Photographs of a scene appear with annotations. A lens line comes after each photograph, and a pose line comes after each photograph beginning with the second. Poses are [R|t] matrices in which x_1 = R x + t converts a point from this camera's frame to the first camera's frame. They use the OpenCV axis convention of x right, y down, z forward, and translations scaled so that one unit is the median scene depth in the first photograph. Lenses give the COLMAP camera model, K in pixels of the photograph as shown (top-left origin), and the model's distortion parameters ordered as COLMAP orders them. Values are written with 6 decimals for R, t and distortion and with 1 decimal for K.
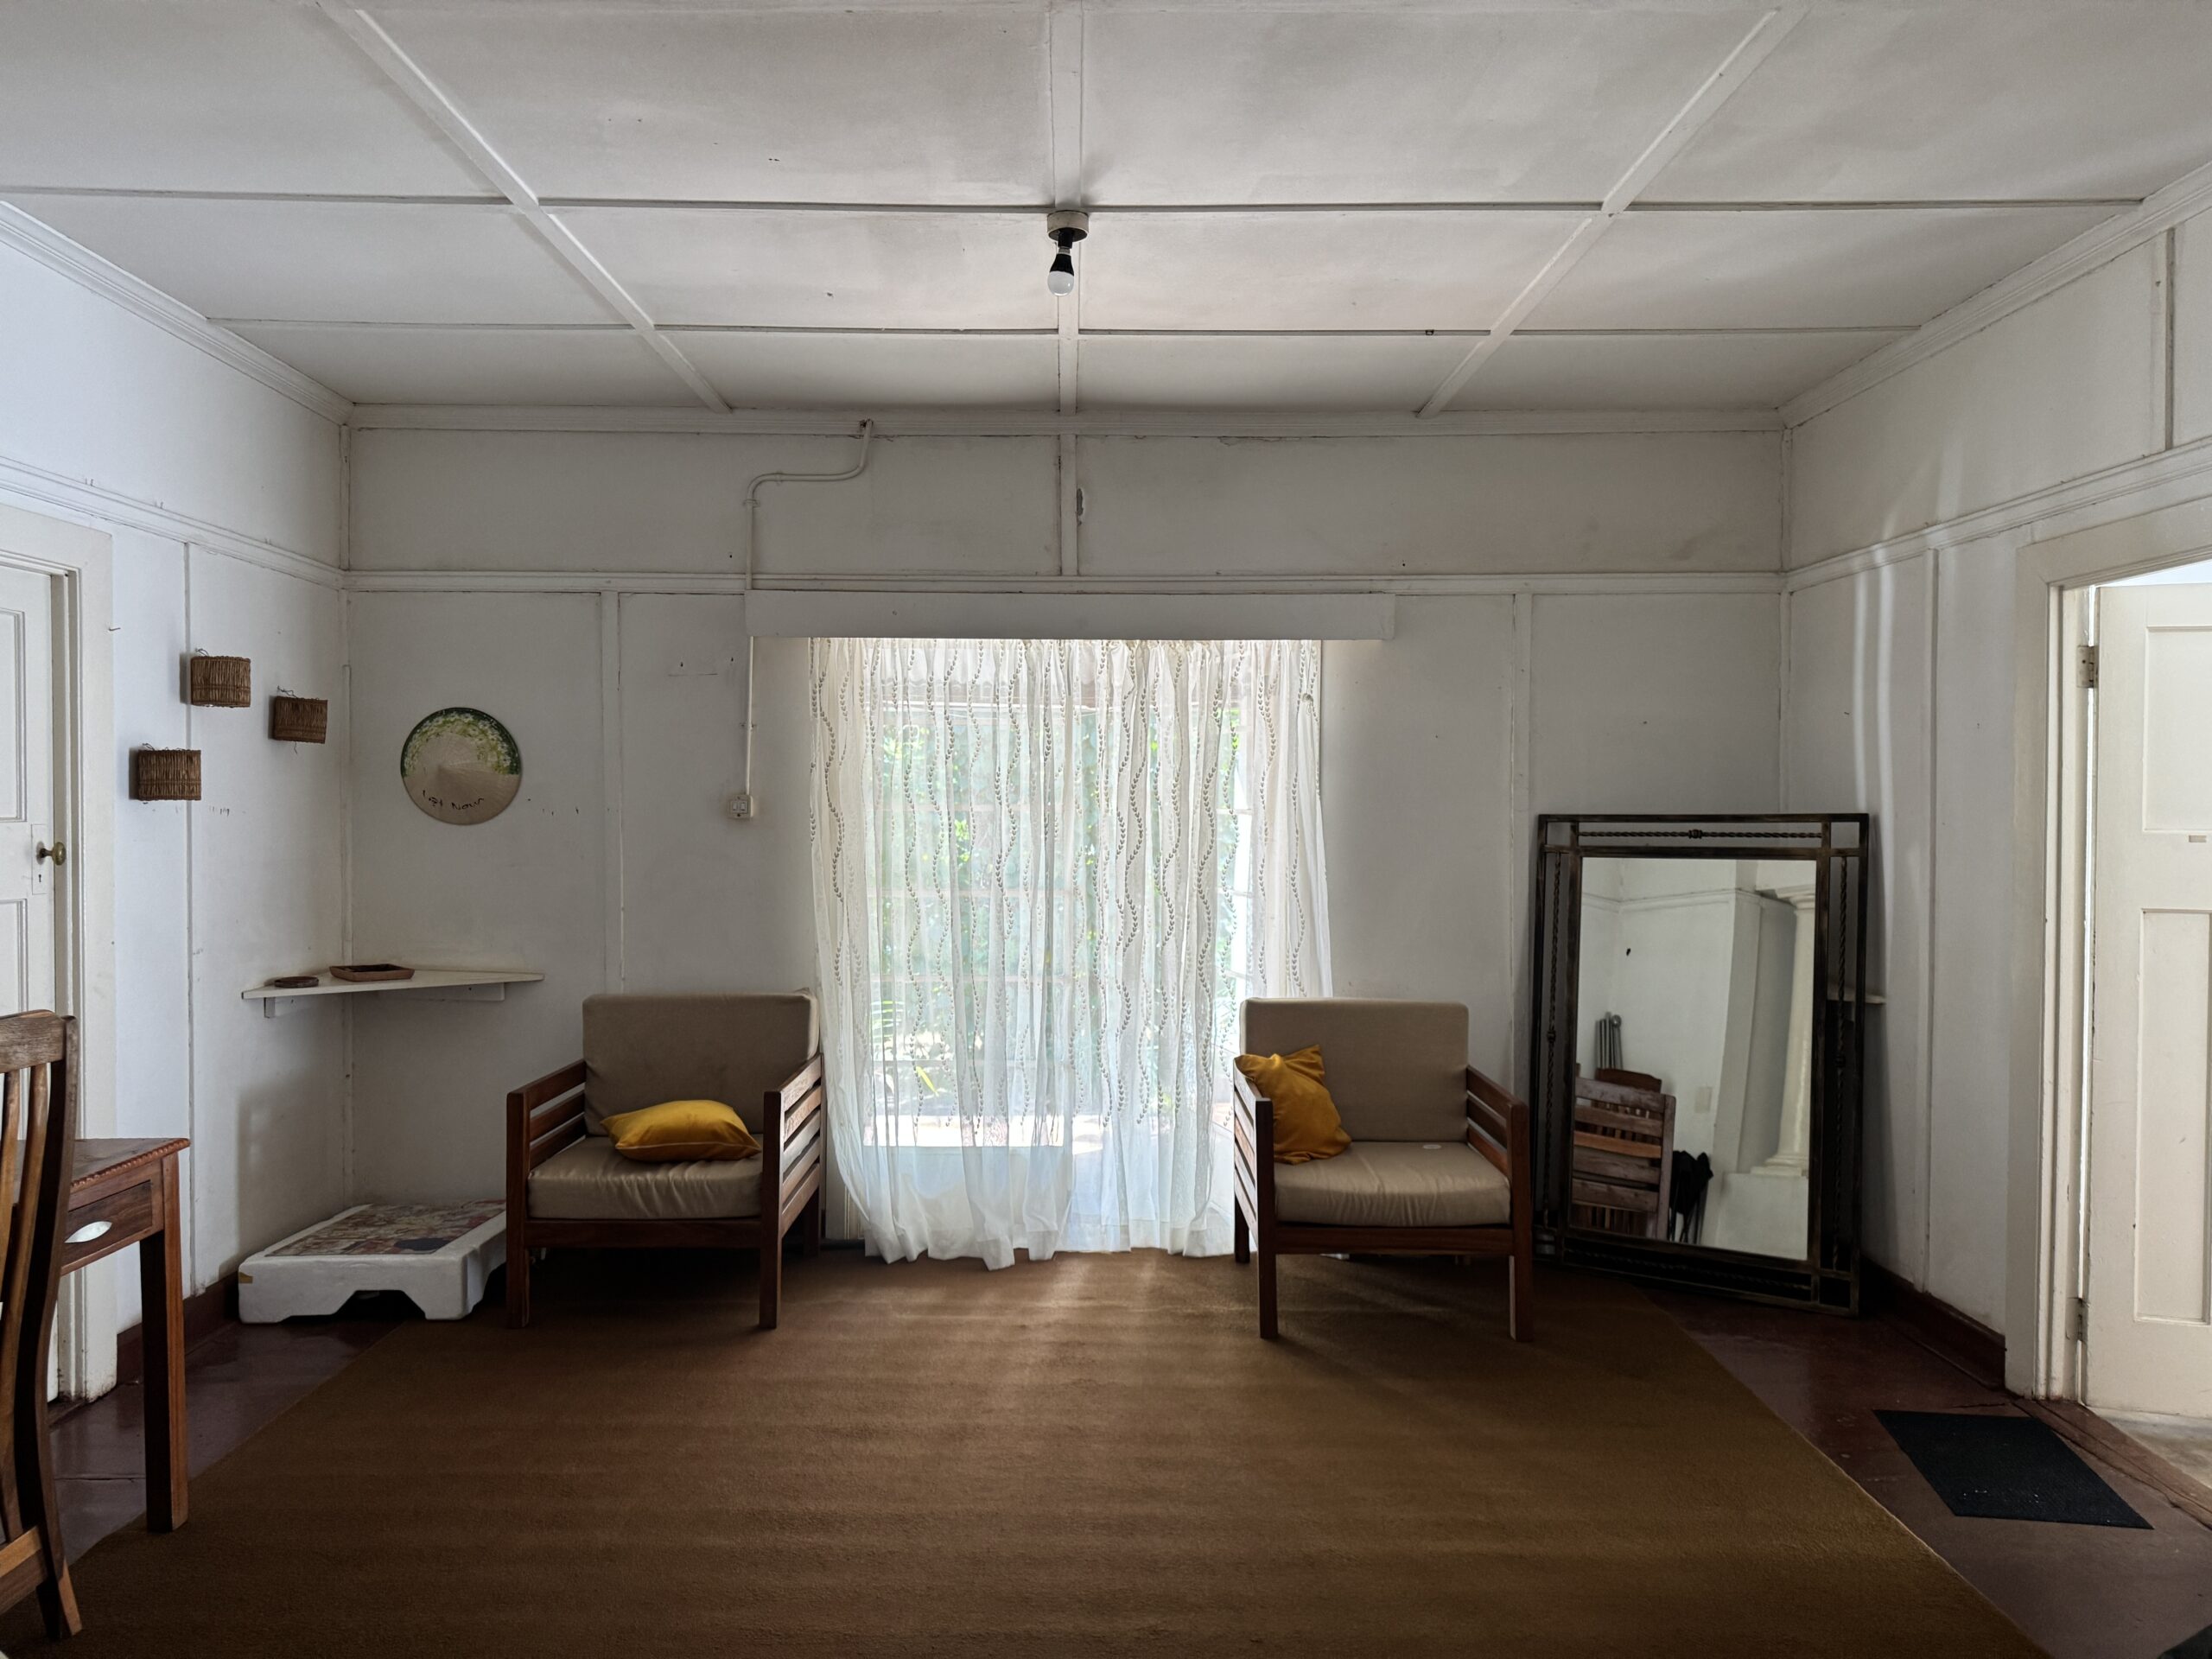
lens RADIAL K [[1561.8, 0, 1106.4], [0, 1561.8, 828.5], [0, 0, 1]] dist [0.029560, -0.007024]
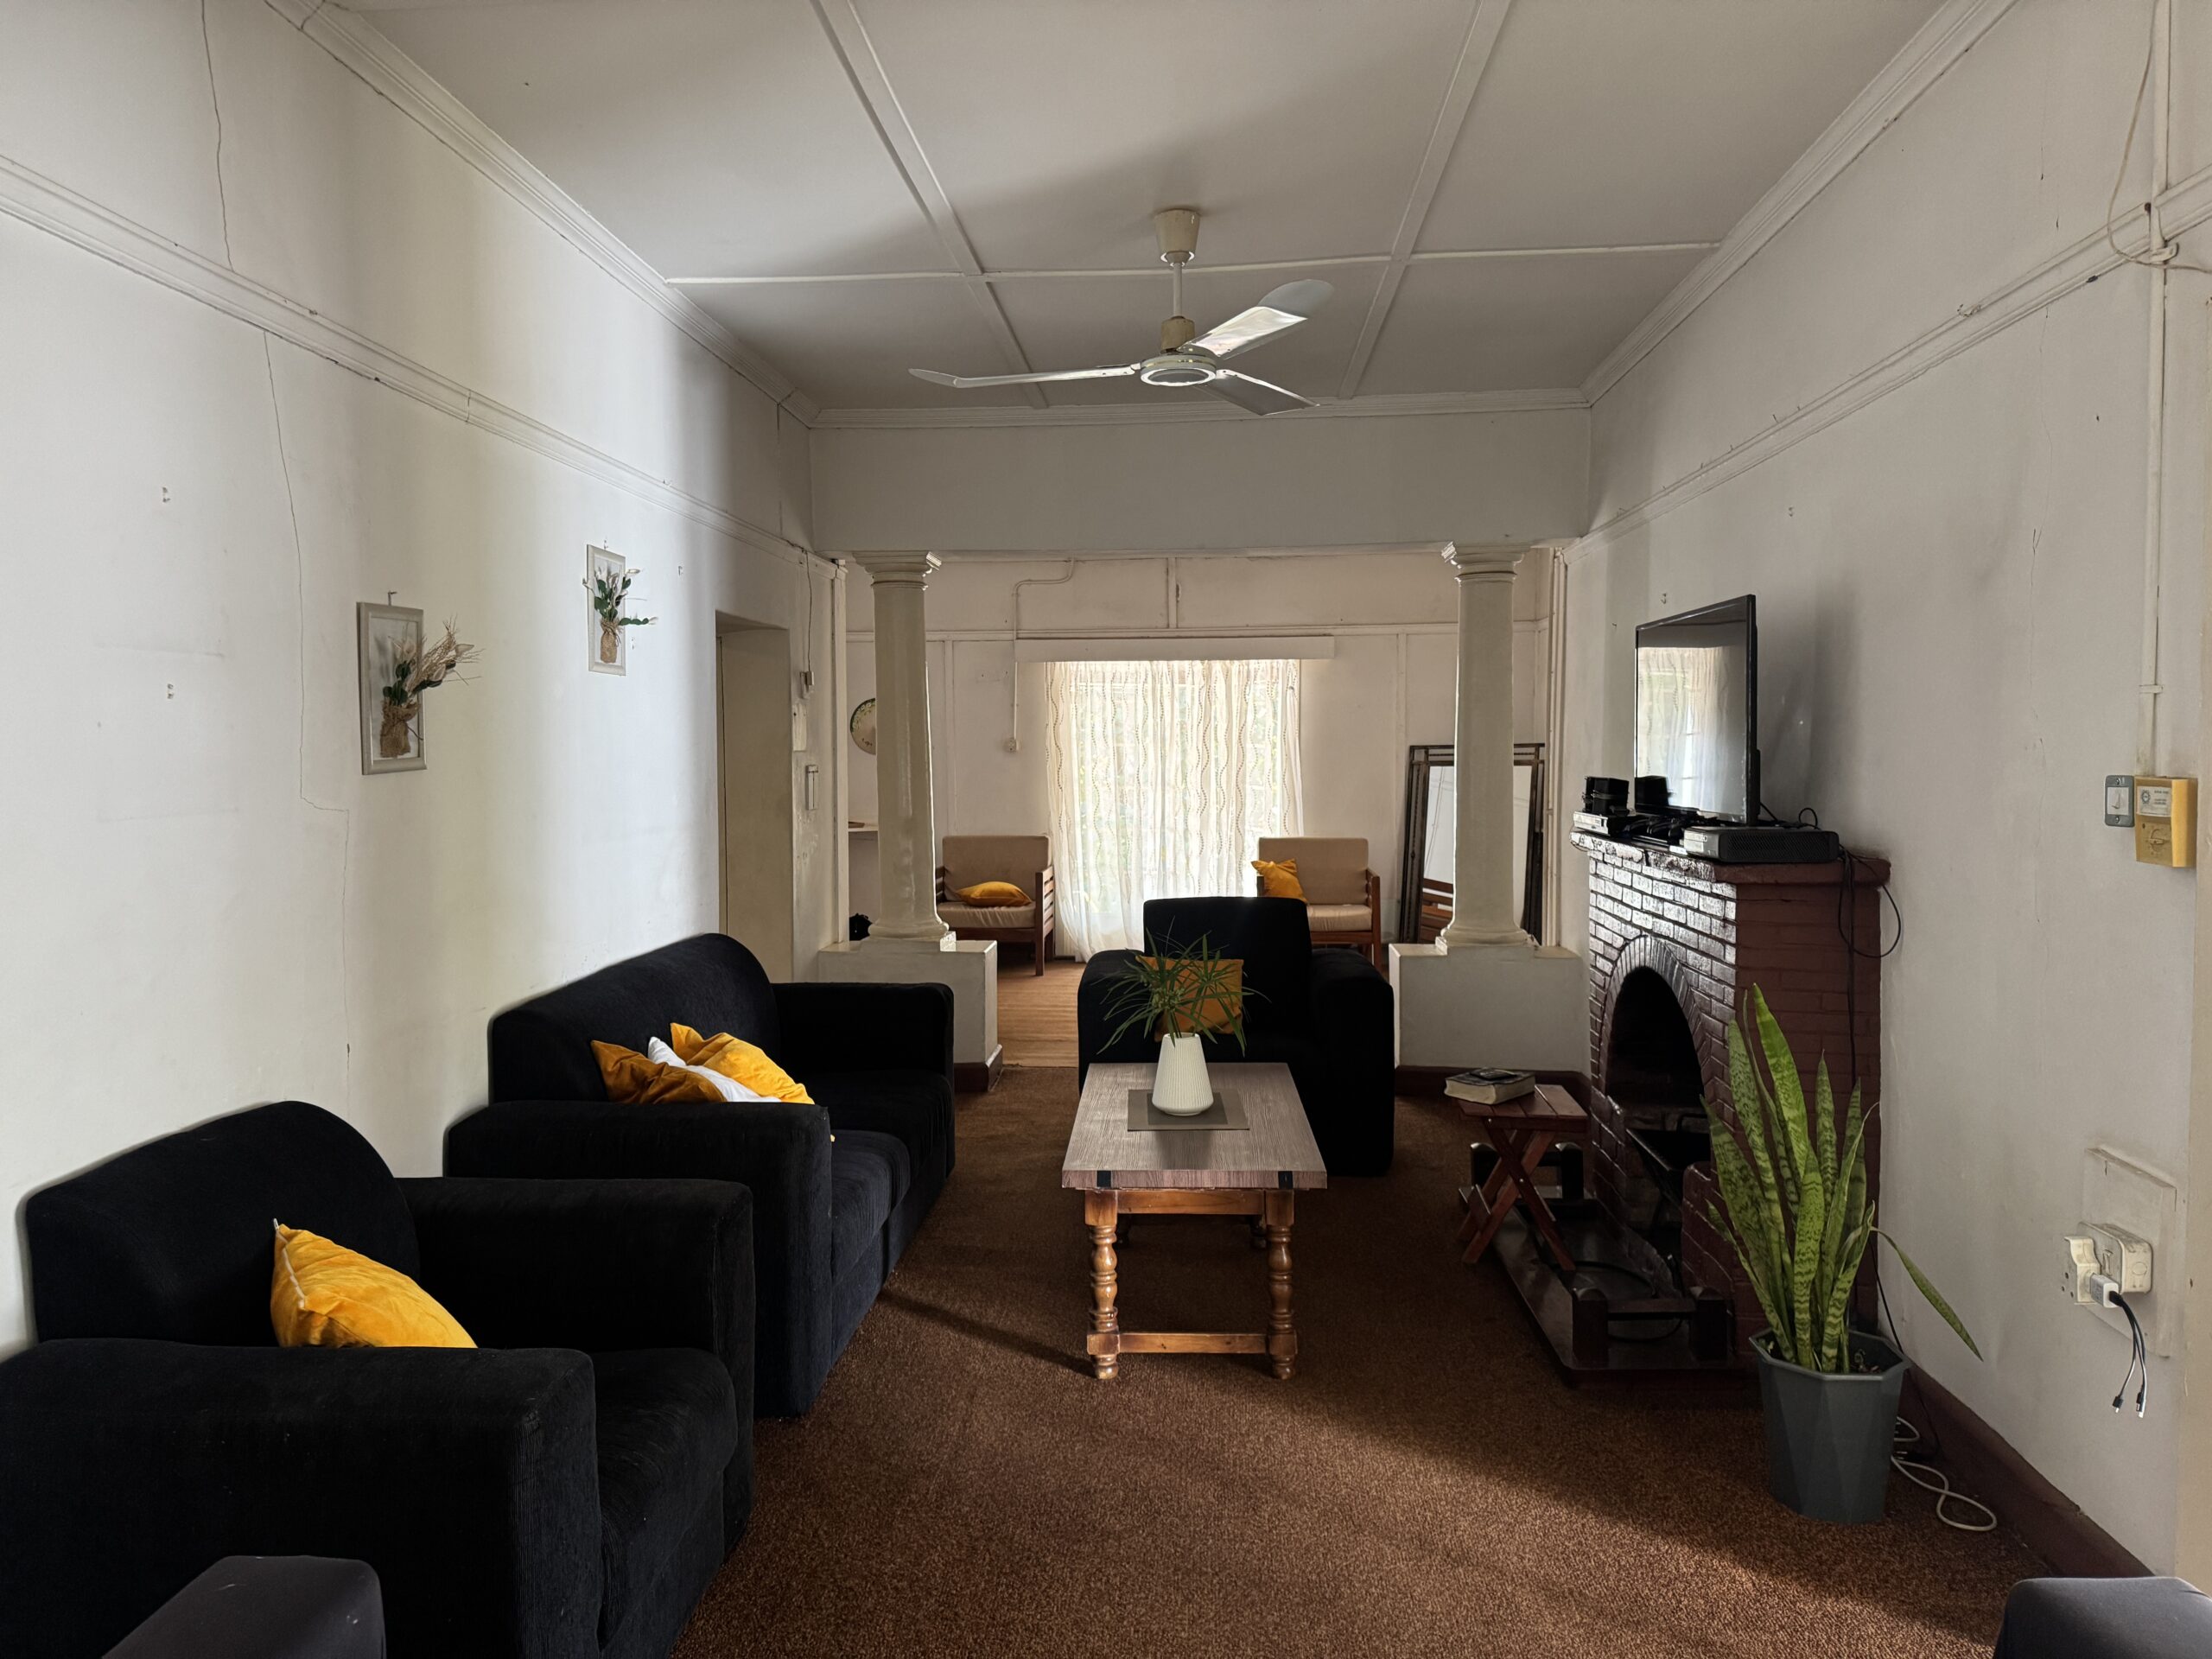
lens RADIAL K [[1561.8, 0, 1107.1], [0, 1561.8, 831.6], [0, 0, 1]] dist [0.029560, -0.007024]
pose [[0.997389, -0.004176, -0.072102, 0.036613], [0.006954, 0.999242, 0.038313, 0.022038], [0.071887, -0.038715, 0.996661, -1.030028]]
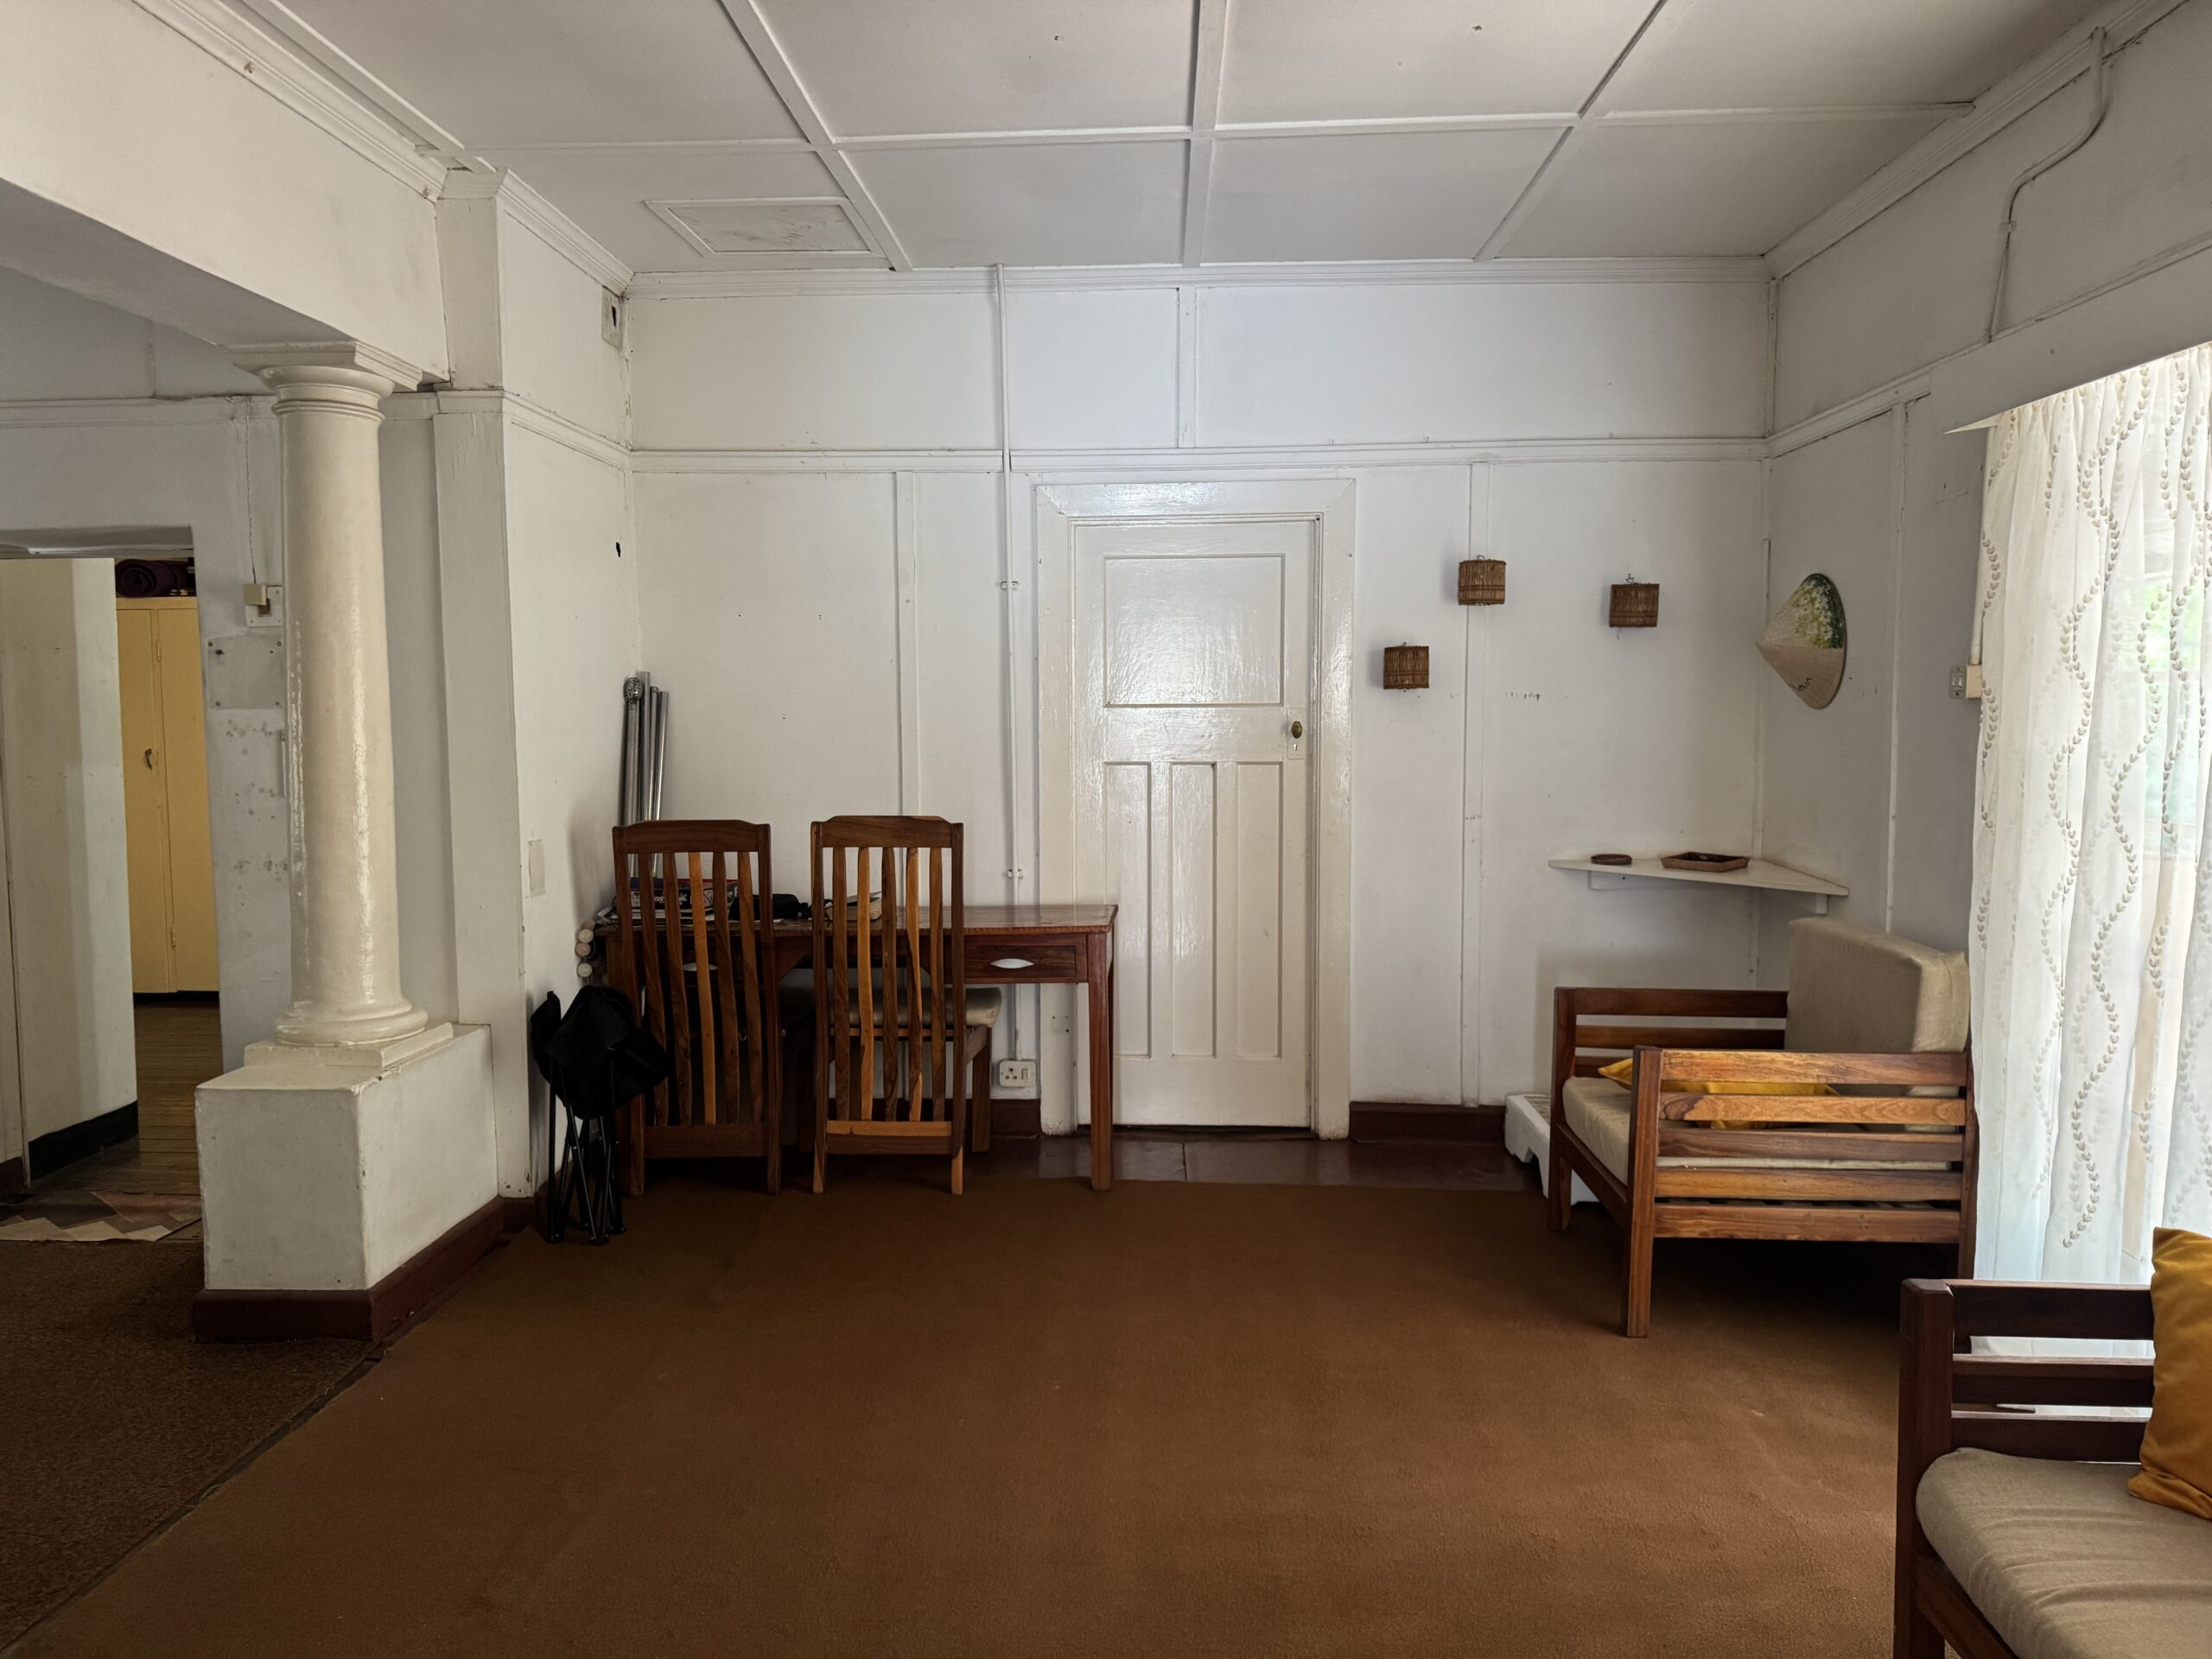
lens RADIAL K [[1561.8, 0, 1092.6], [0, 1561.8, 839.3], [0, 0, 1]] dist [0.029560, -0.007024]
pose [[-0.063408, 0.080777, -0.994713, 0.489610], [-0.004786, 0.996683, 0.081242, 0.000952], [0.997976, 0.009912, -0.062811, 0.650000]]
